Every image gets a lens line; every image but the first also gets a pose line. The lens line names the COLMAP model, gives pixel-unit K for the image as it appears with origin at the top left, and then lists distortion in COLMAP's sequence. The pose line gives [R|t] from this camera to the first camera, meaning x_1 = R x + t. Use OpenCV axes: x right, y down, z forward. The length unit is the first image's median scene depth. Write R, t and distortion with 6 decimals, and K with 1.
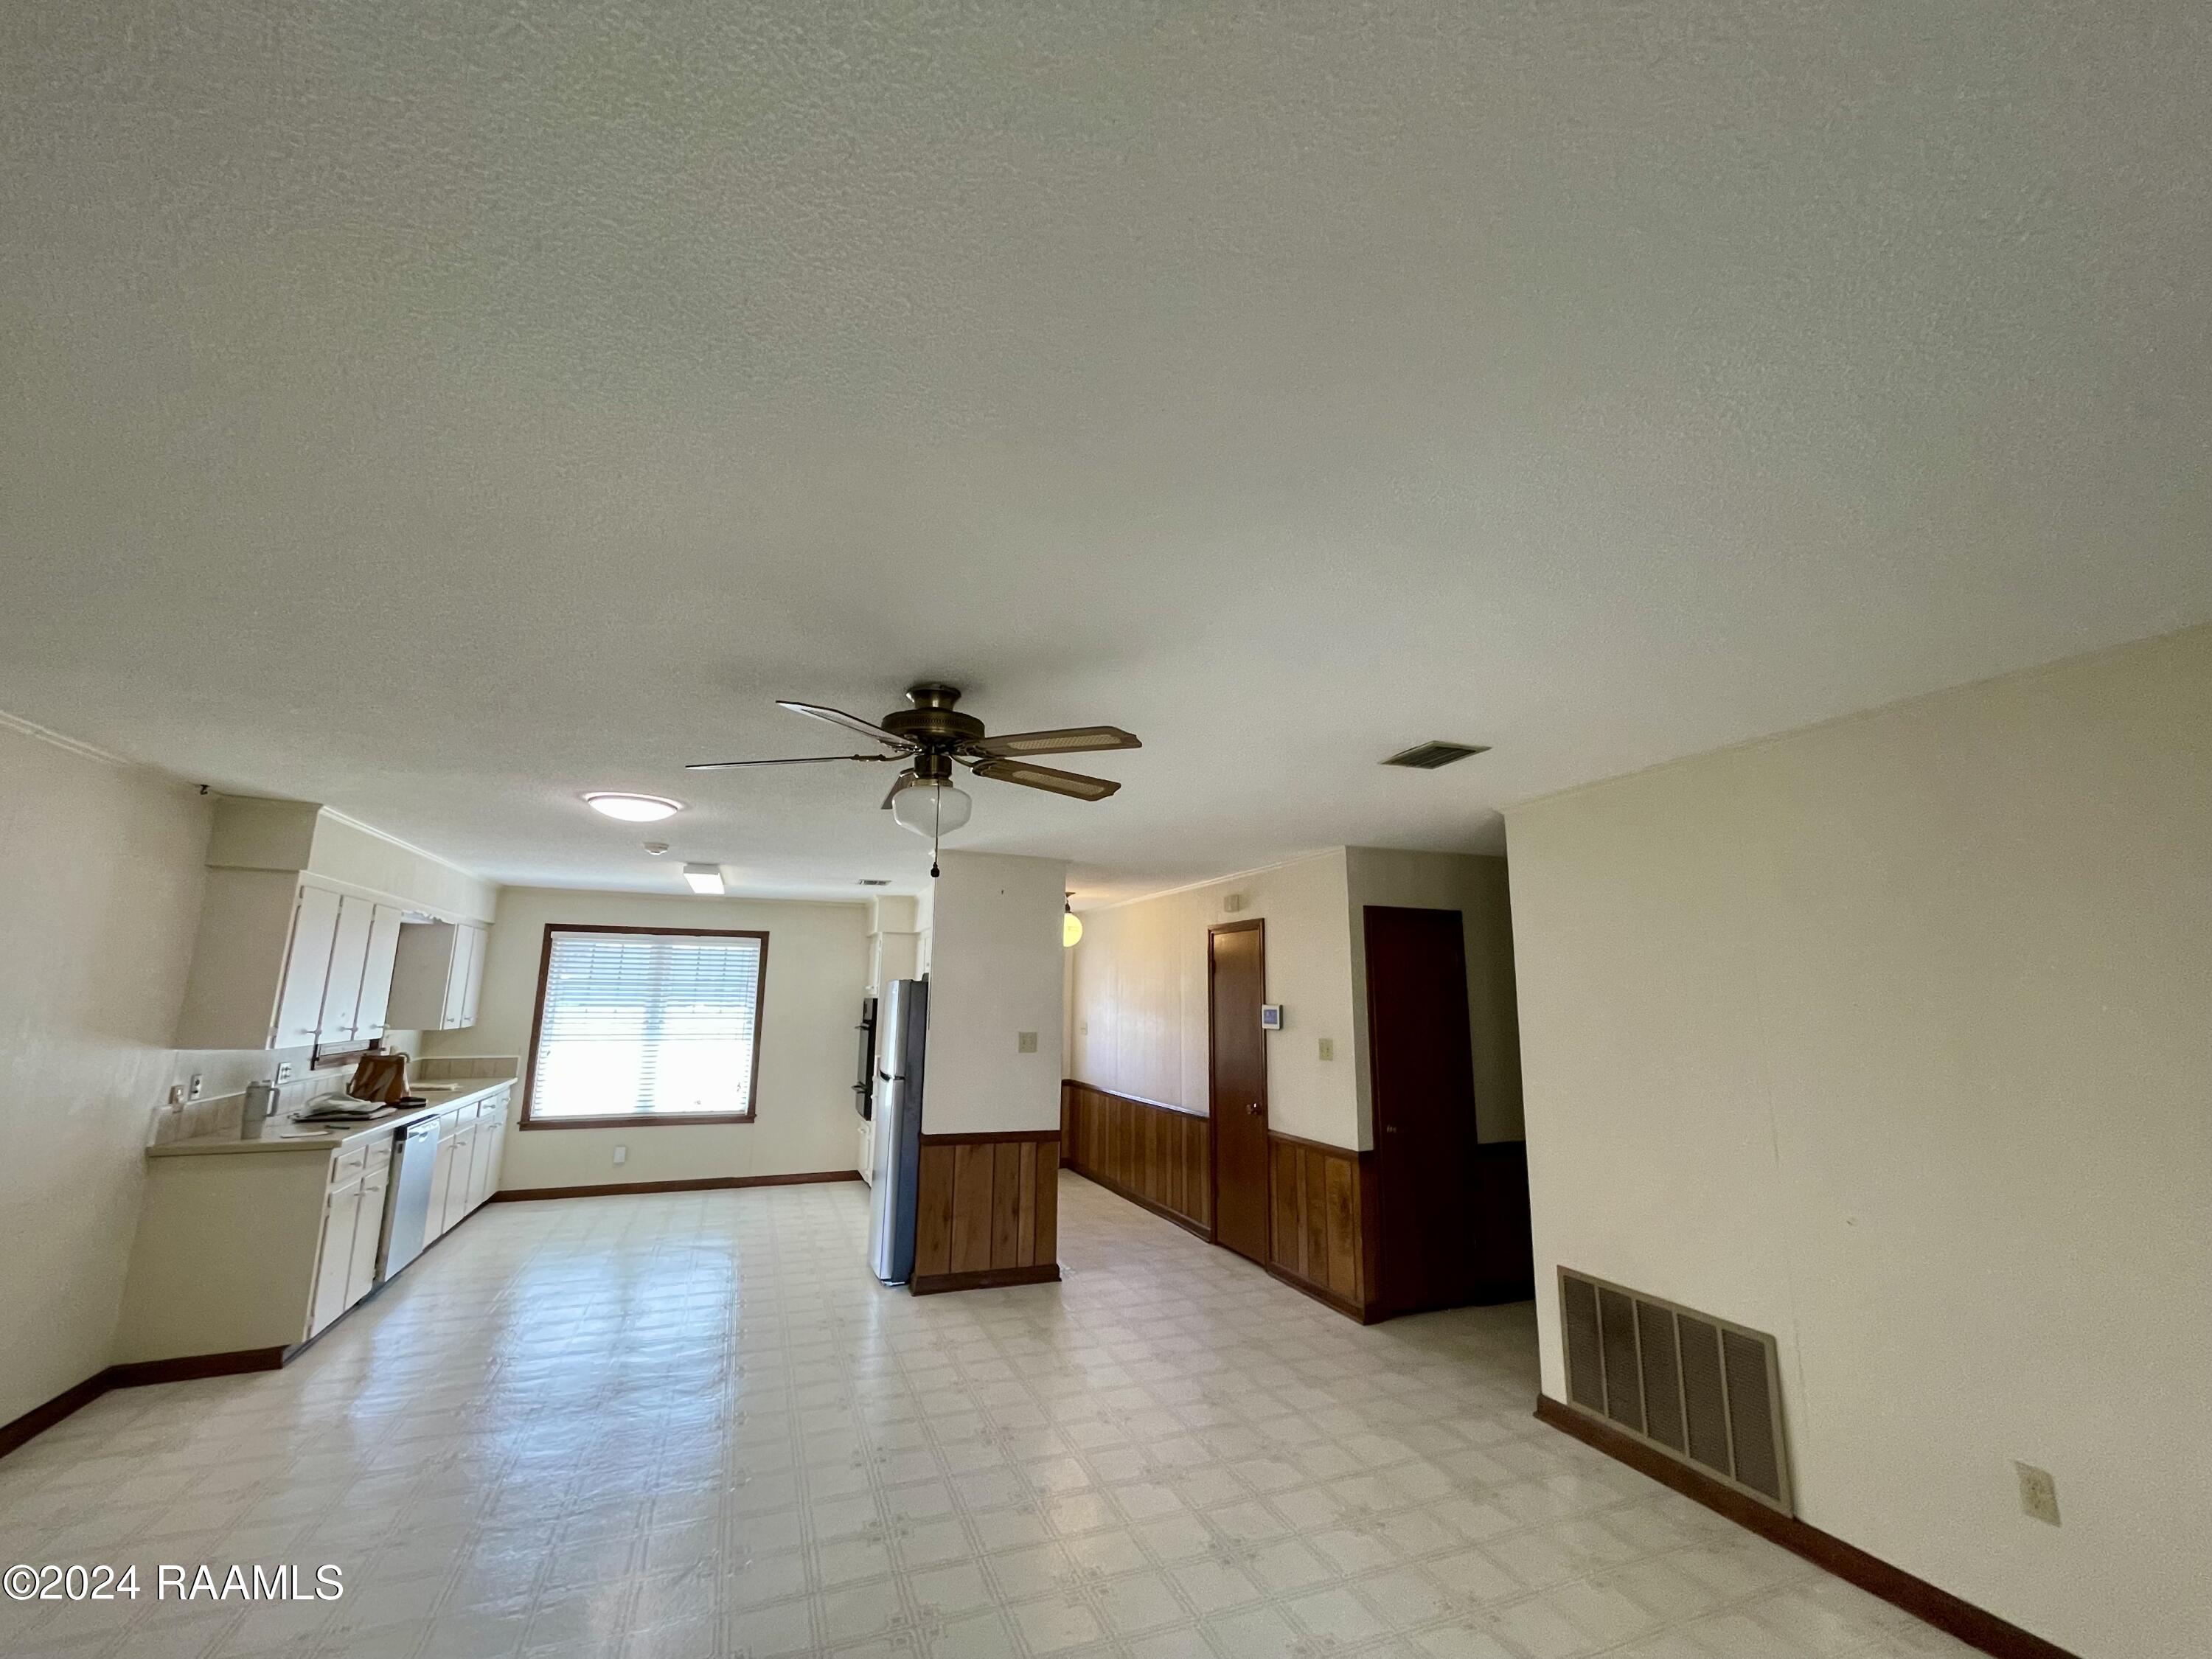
lens RADIAL K [[894.4, 0, 1108.1], [0, 894.4, 835.5], [0, 0, 1]] dist [-0.002567, -0.000056]
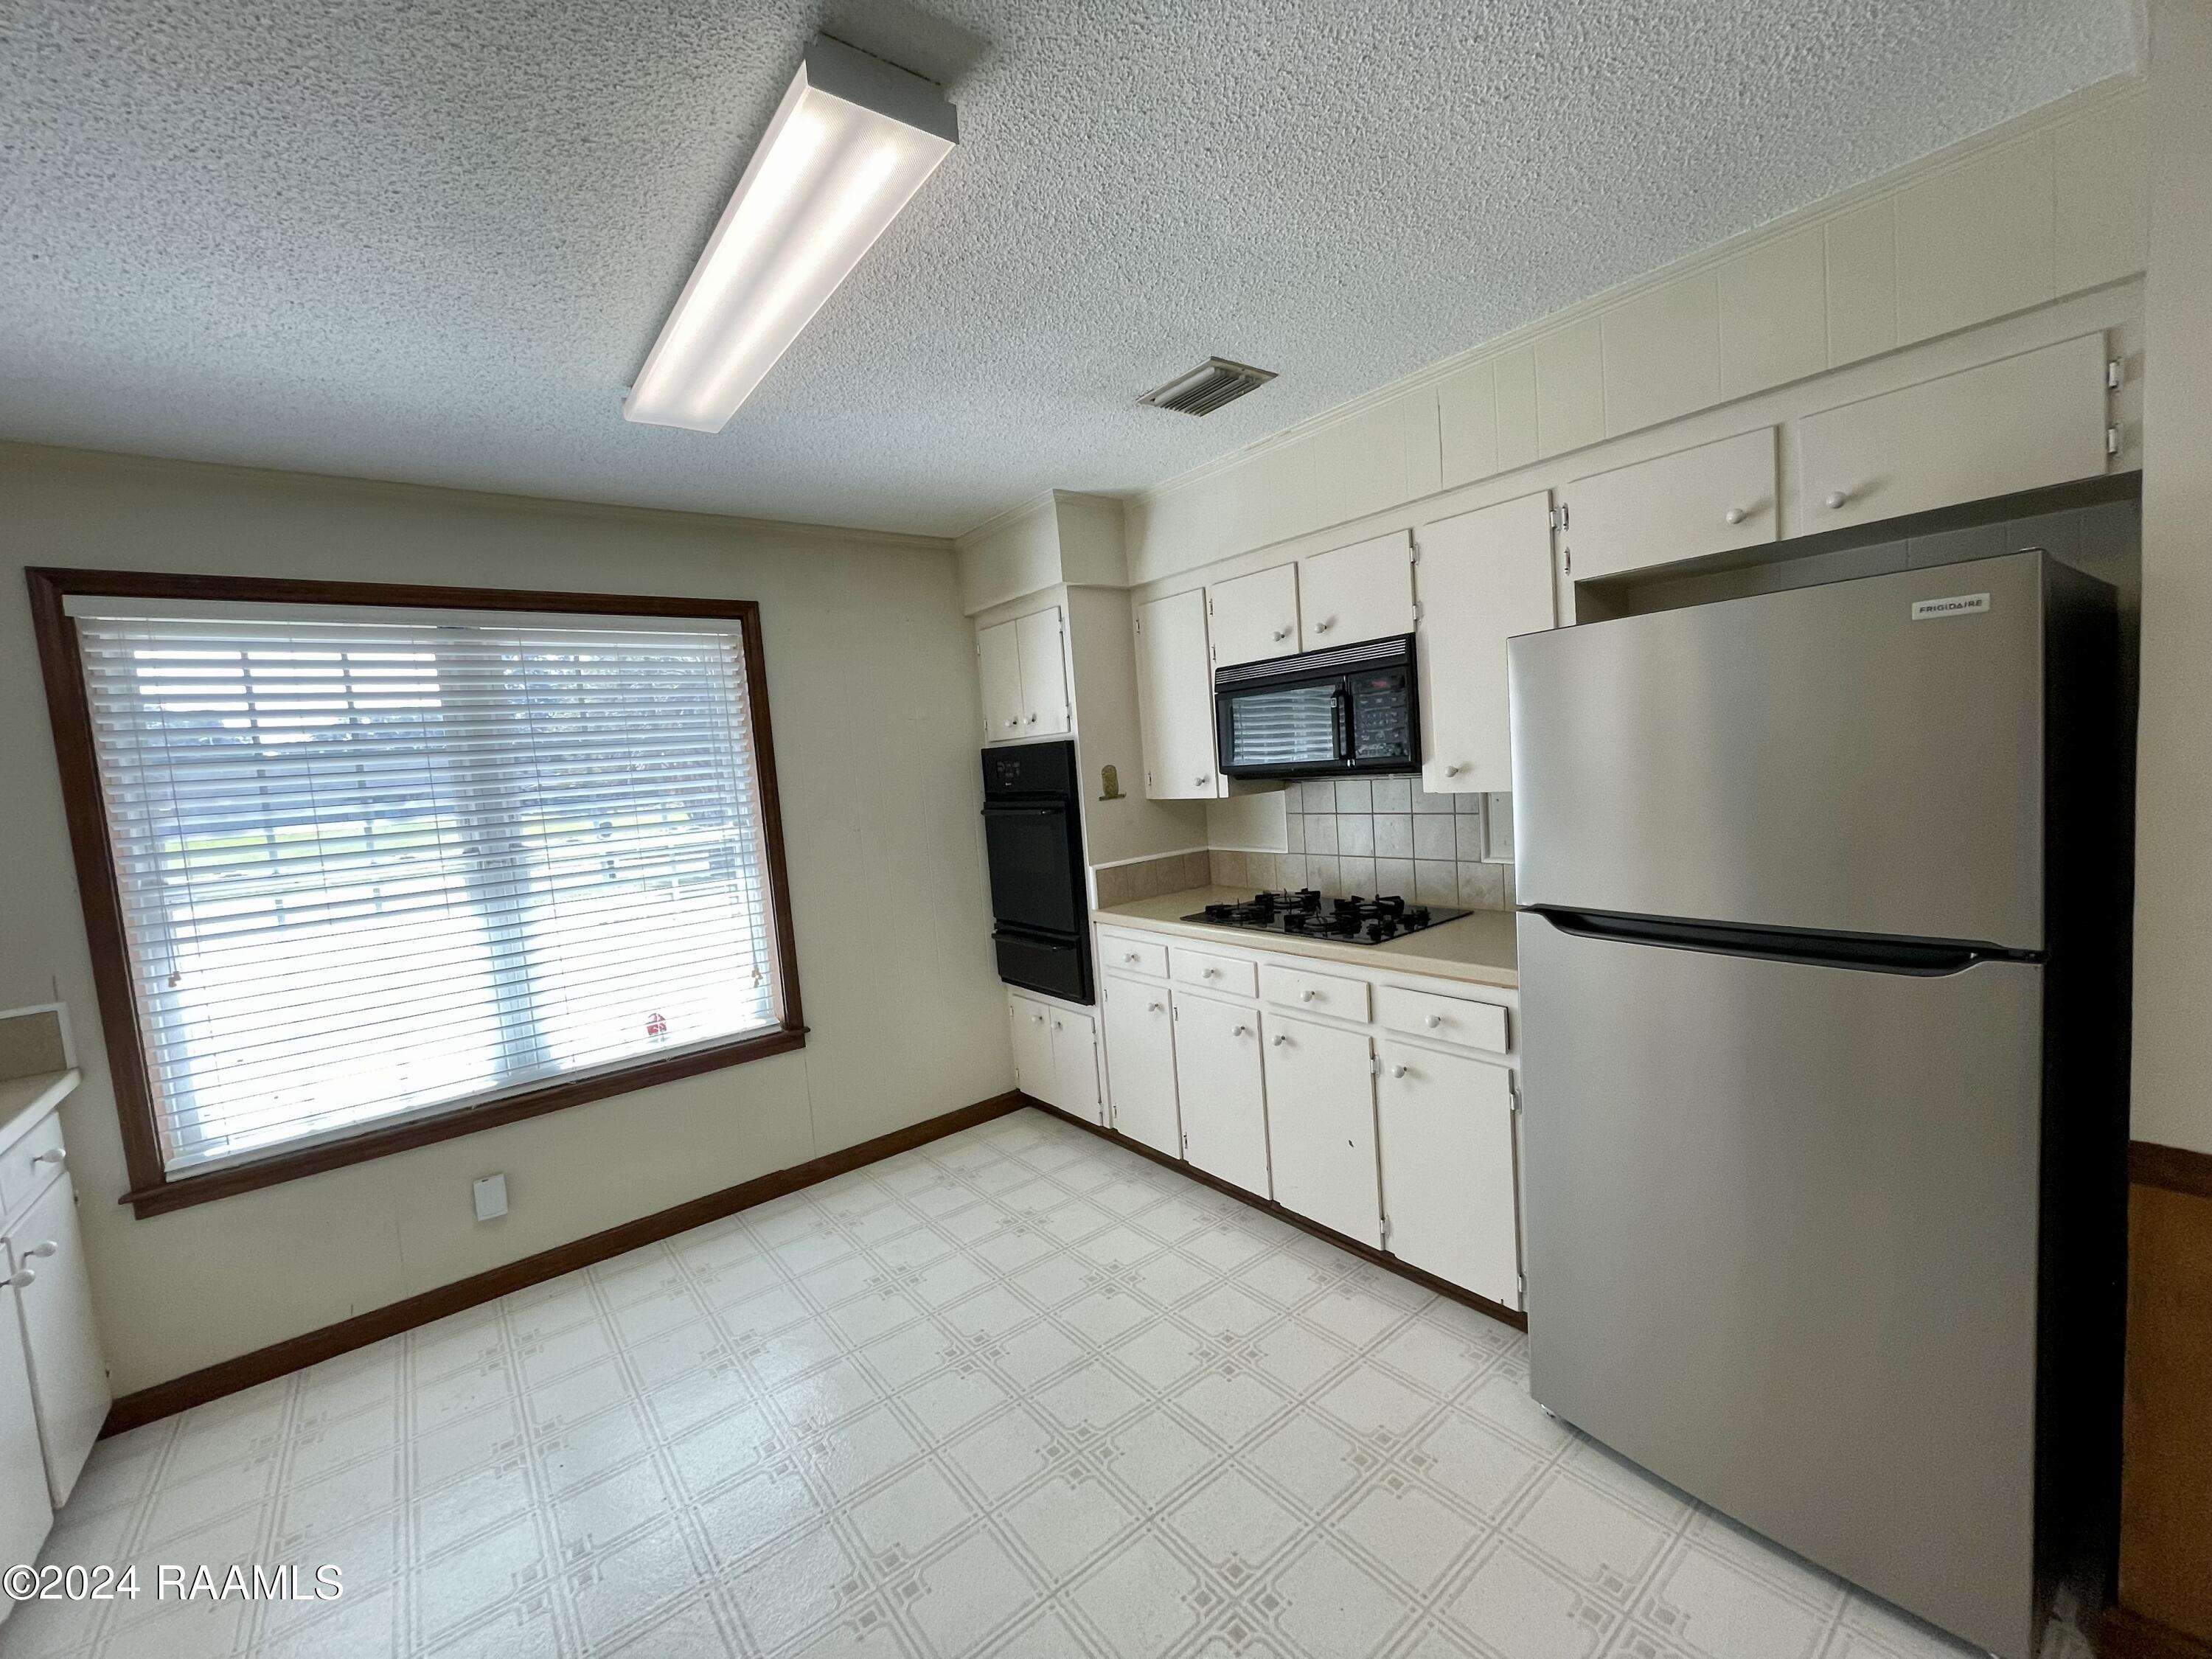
lens RADIAL K [[894.4, 0, 1117.1], [0, 894.4, 828.2], [0, 0, 1]] dist [-0.002567, -0.000056]
pose [[0.951382, -0.106510, 0.289011, -0.456771], [0.030847, 0.966539, 0.254660, 0.140118], [-0.306464, -0.233364, 0.922833, 0.716997]]
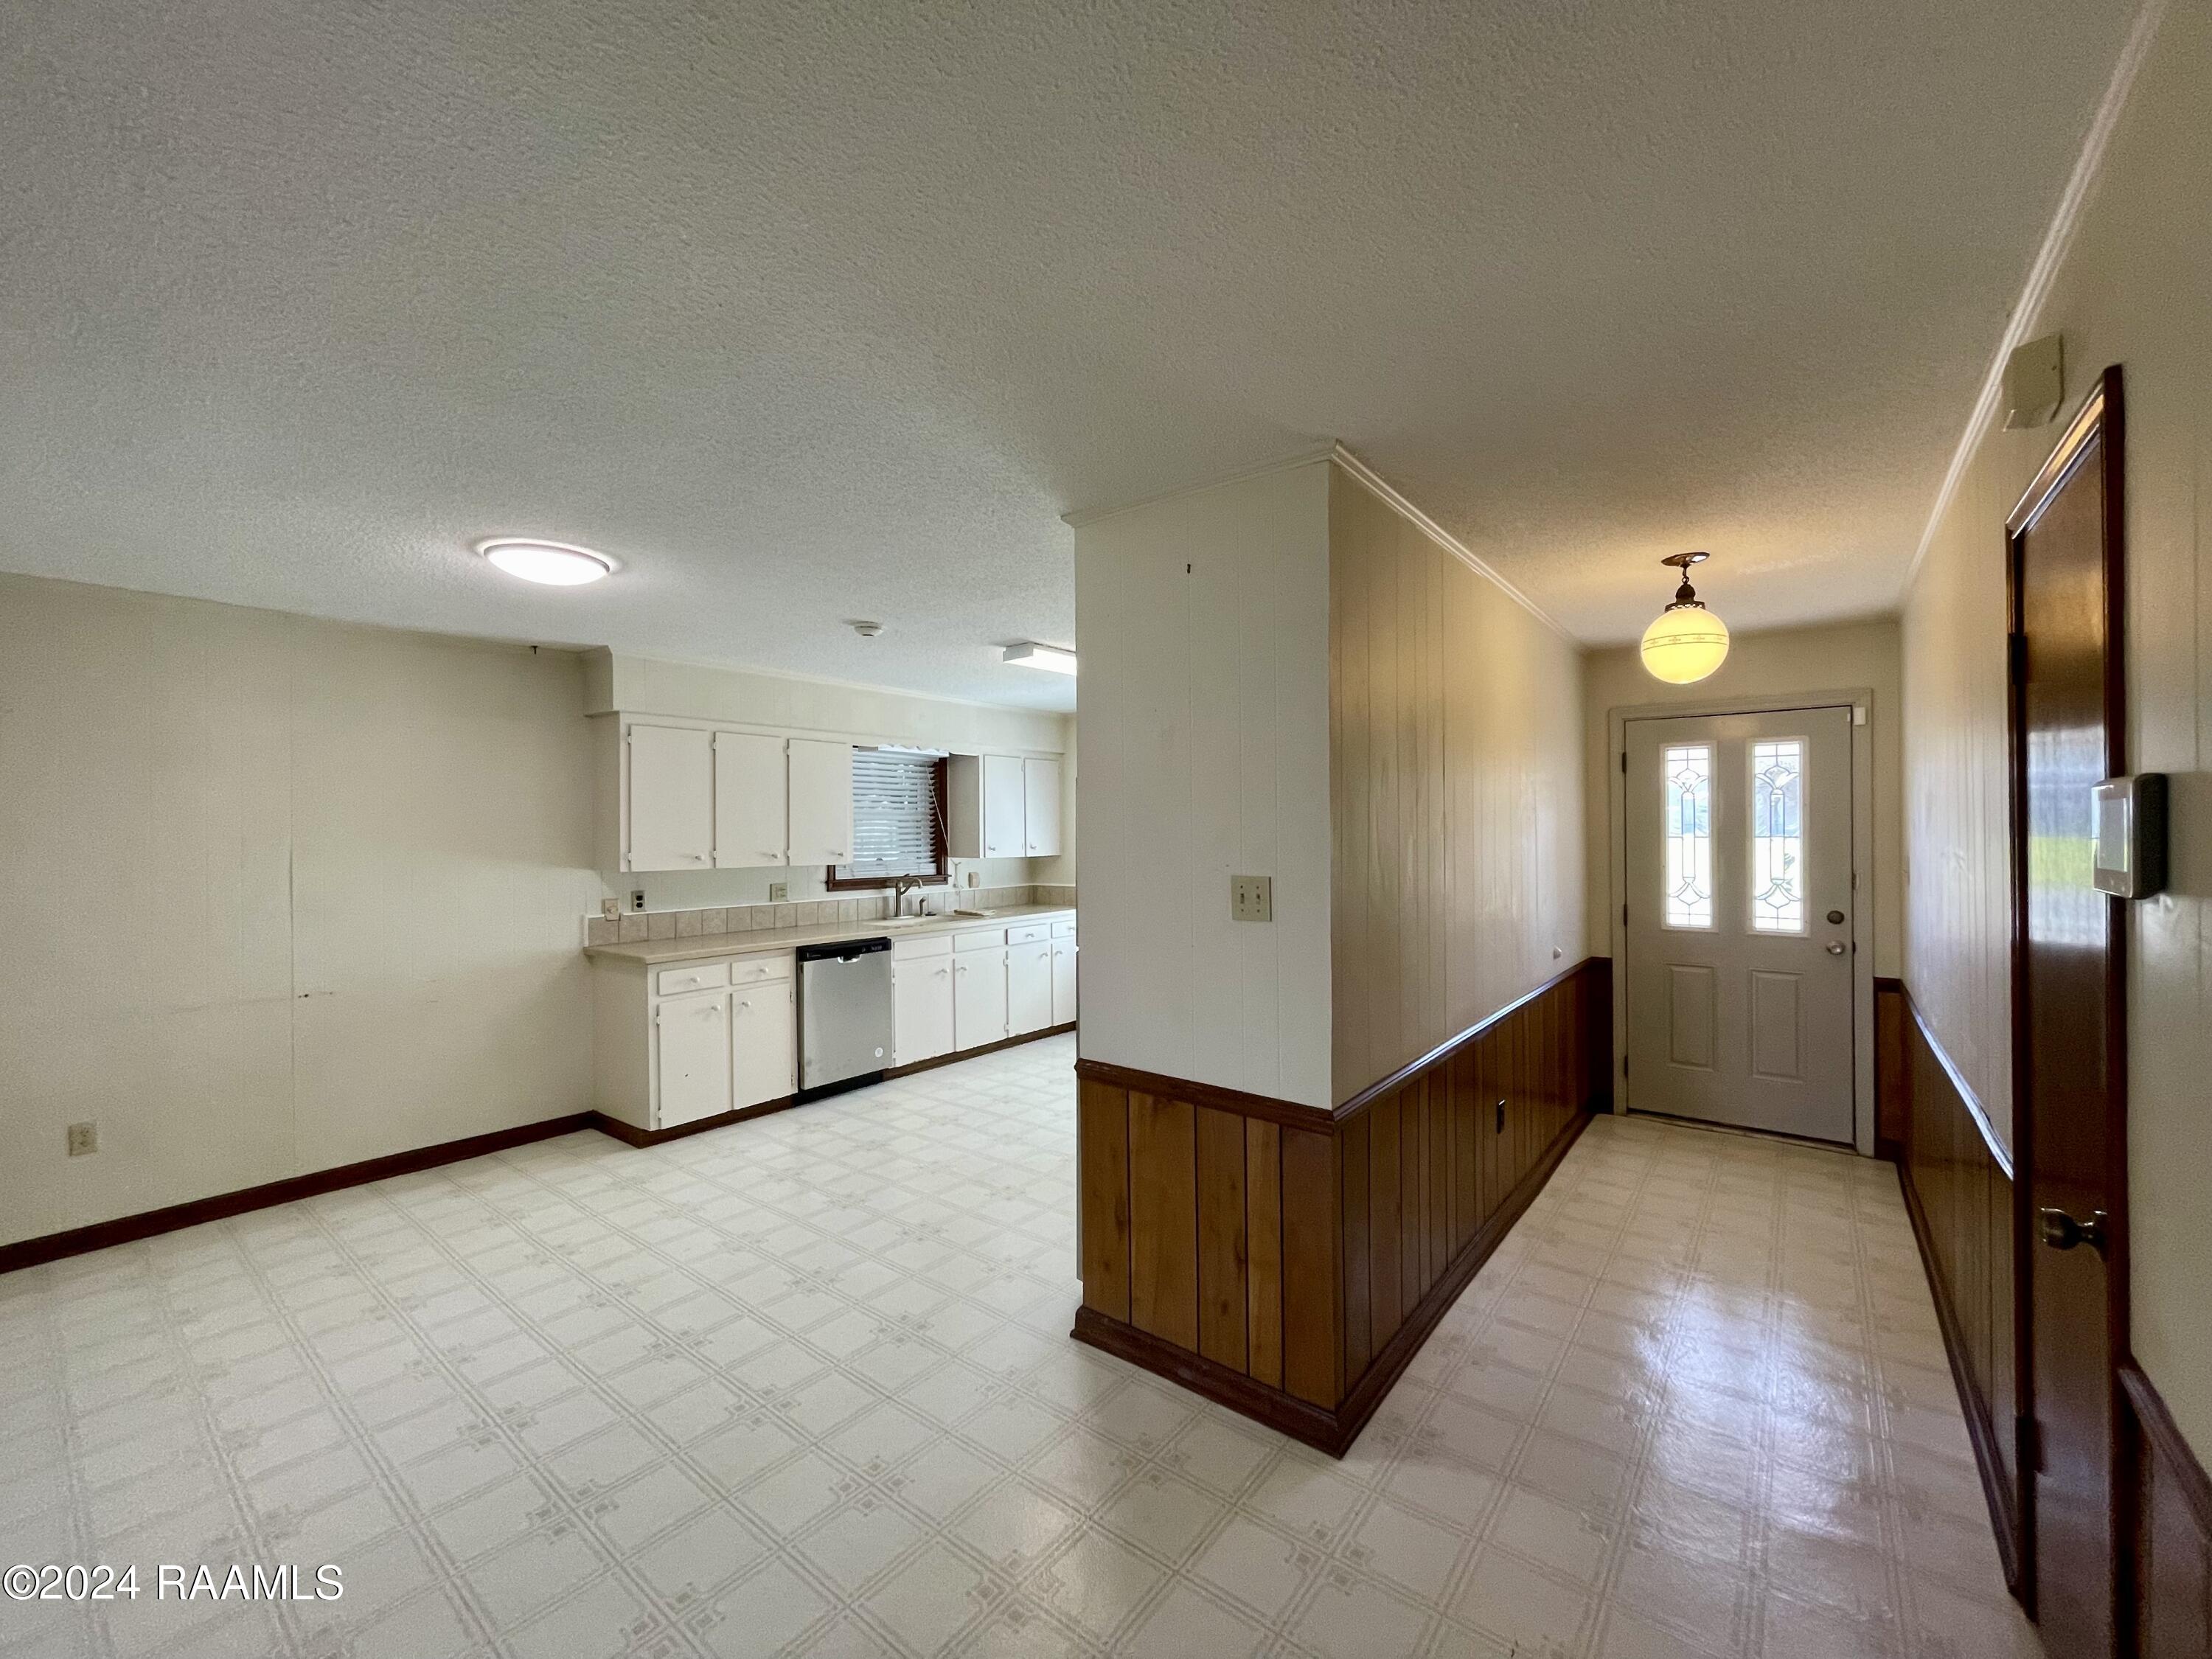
lens RADIAL K [[894.4, 0, 1100.3], [0, 894.4, 836.9], [0, 0, 1]] dist [-0.002567, -0.000056]
pose [[0.498580, -0.009308, -0.866794, 0.214230], [0.169198, 0.981754, 0.086780, 0.129242], [0.850171, -0.189927, 0.491058, 0.623942]]
